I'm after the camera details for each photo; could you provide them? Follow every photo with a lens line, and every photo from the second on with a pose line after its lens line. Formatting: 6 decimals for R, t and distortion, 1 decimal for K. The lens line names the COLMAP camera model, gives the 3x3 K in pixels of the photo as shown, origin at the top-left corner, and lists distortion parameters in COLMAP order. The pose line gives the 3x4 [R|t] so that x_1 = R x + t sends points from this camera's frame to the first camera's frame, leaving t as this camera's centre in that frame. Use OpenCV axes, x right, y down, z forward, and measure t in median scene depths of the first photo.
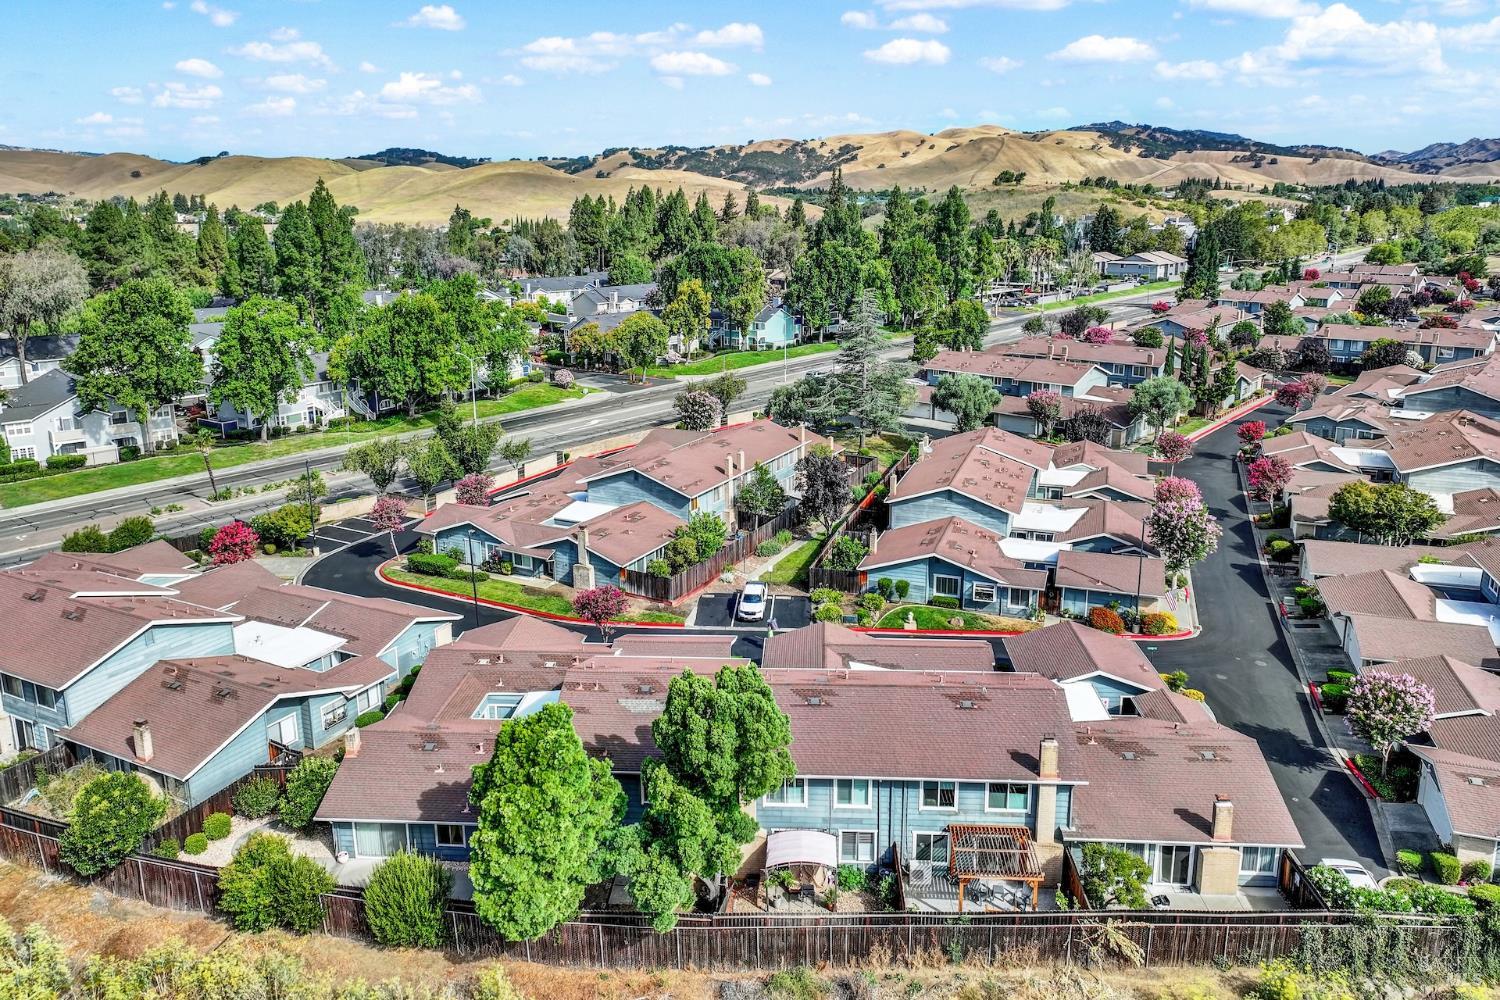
lens RADIAL K [[1044.9, 0, 747.2], [0, 1044.9, 498.6], [0, 0, 1]] dist [0.000954, 0.013008]
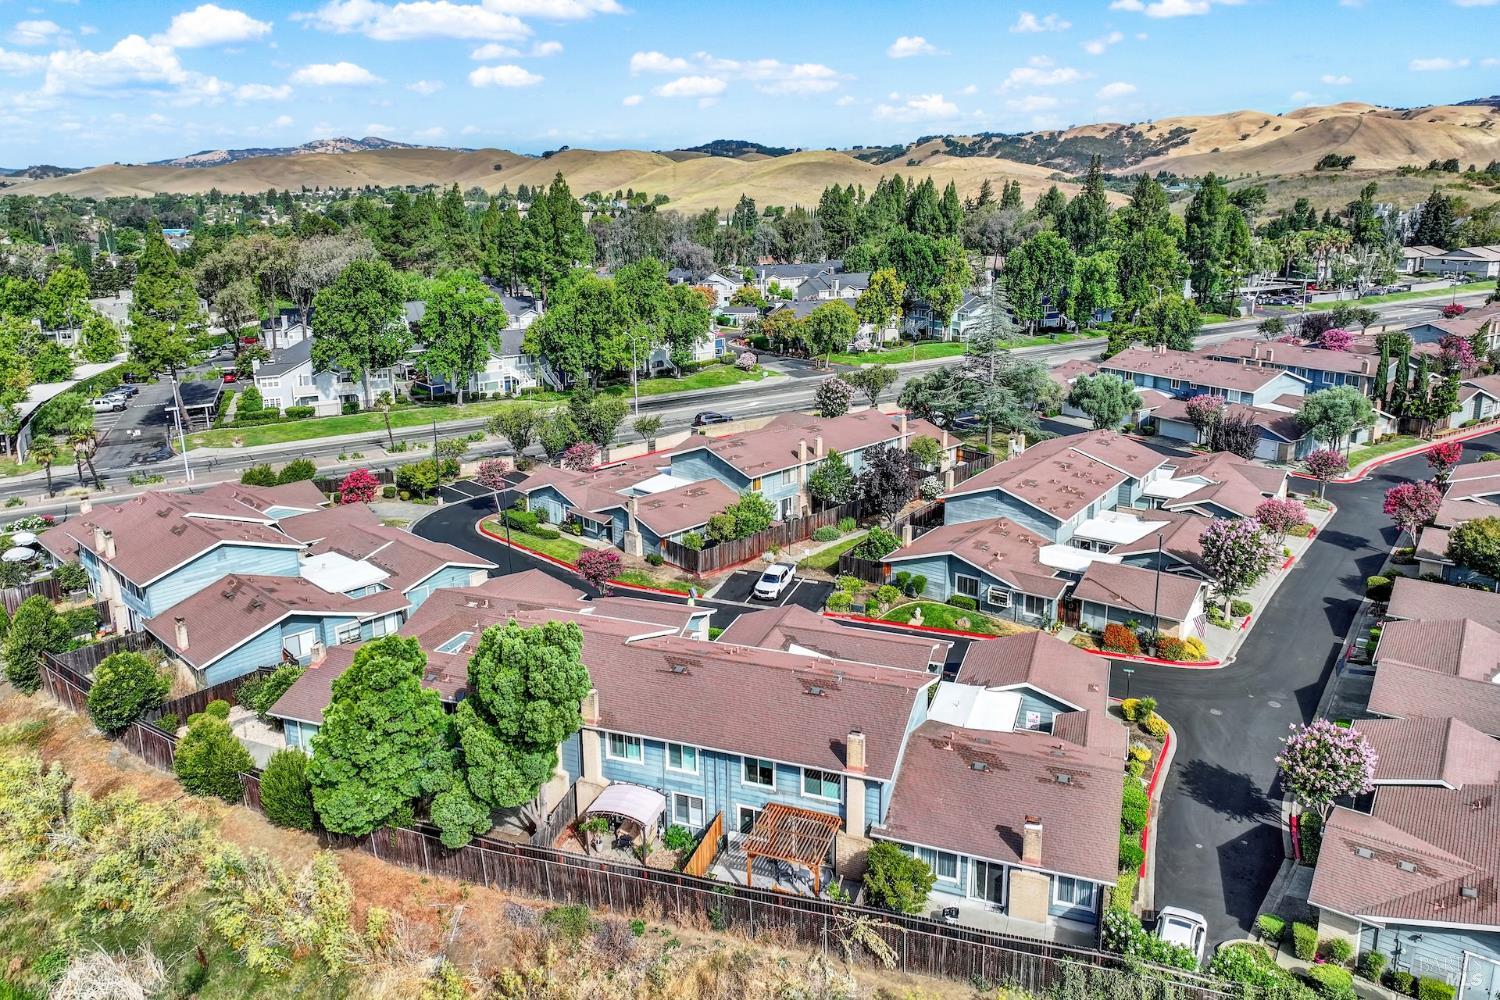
lens RADIAL K [[1044.9, 0, 744.6], [0, 1044.9, 486.2], [0, 0, 1]] dist [0.000954, 0.013008]
pose [[0.956372, 0.077127, -0.281789, 0.239751], [-0.077284, 0.996953, 0.010572, -0.003551], [0.281746, 0.011667, 0.959418, 0.004014]]
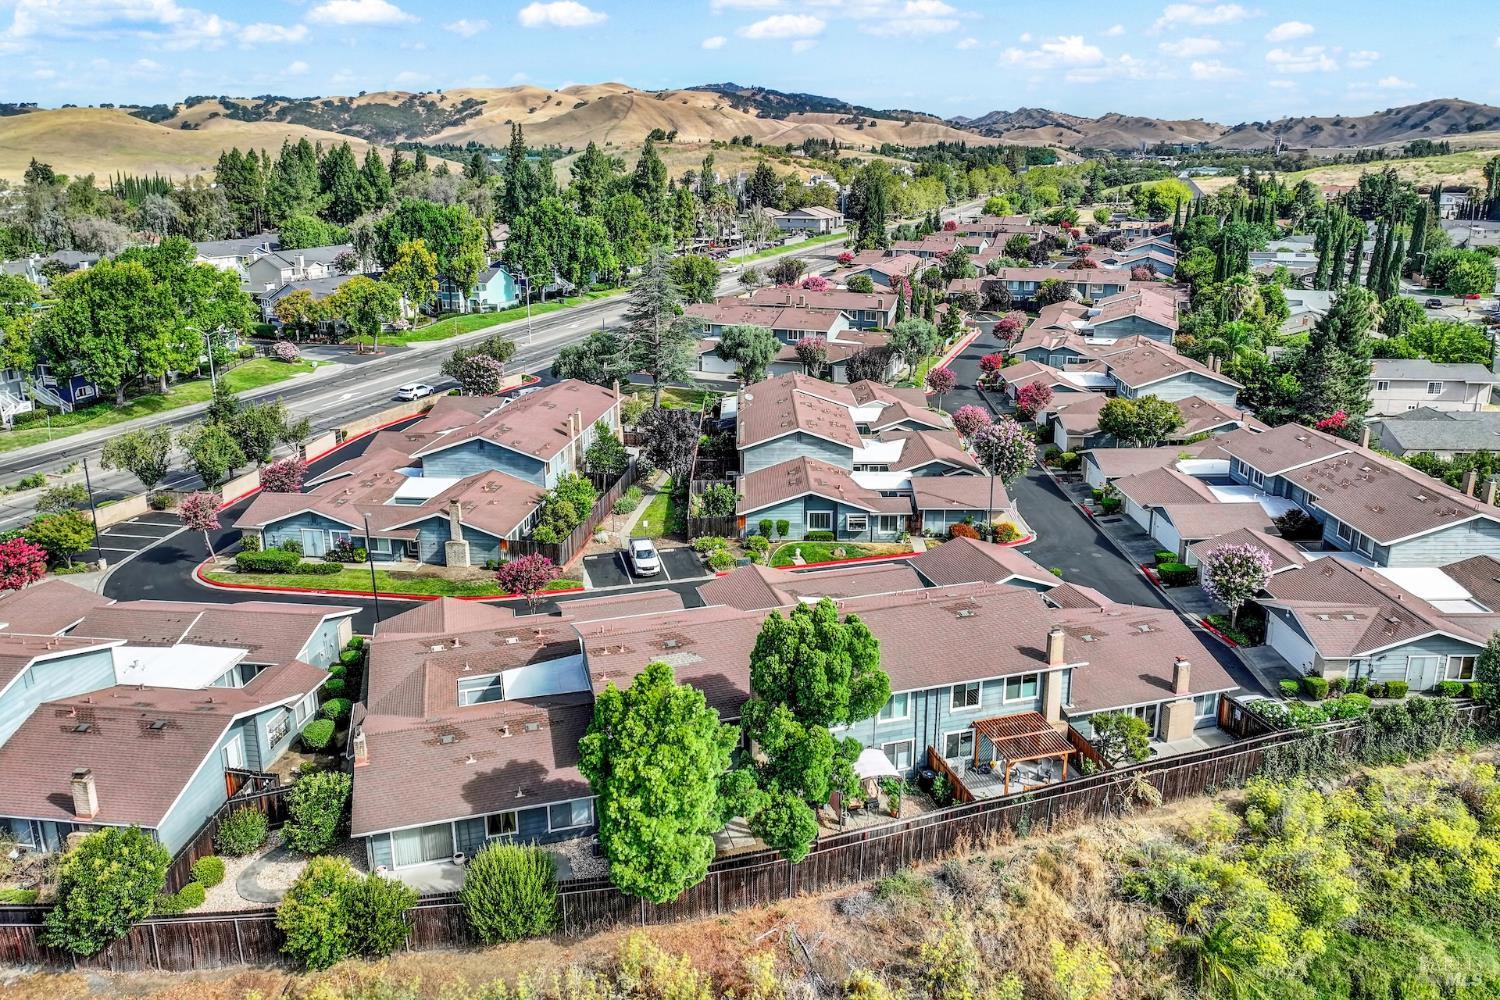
lens RADIAL K [[1044.9, 0, 749.0], [0, 1044.9, 487.8], [0, 0, 1]] dist [0.000954, 0.013008]
pose [[0.940485, -0.097787, 0.325463, -0.202051], [0.088802, 0.995147, 0.042386, -0.001124], [-0.328028, -0.010962, 0.944604, 0.020040]]
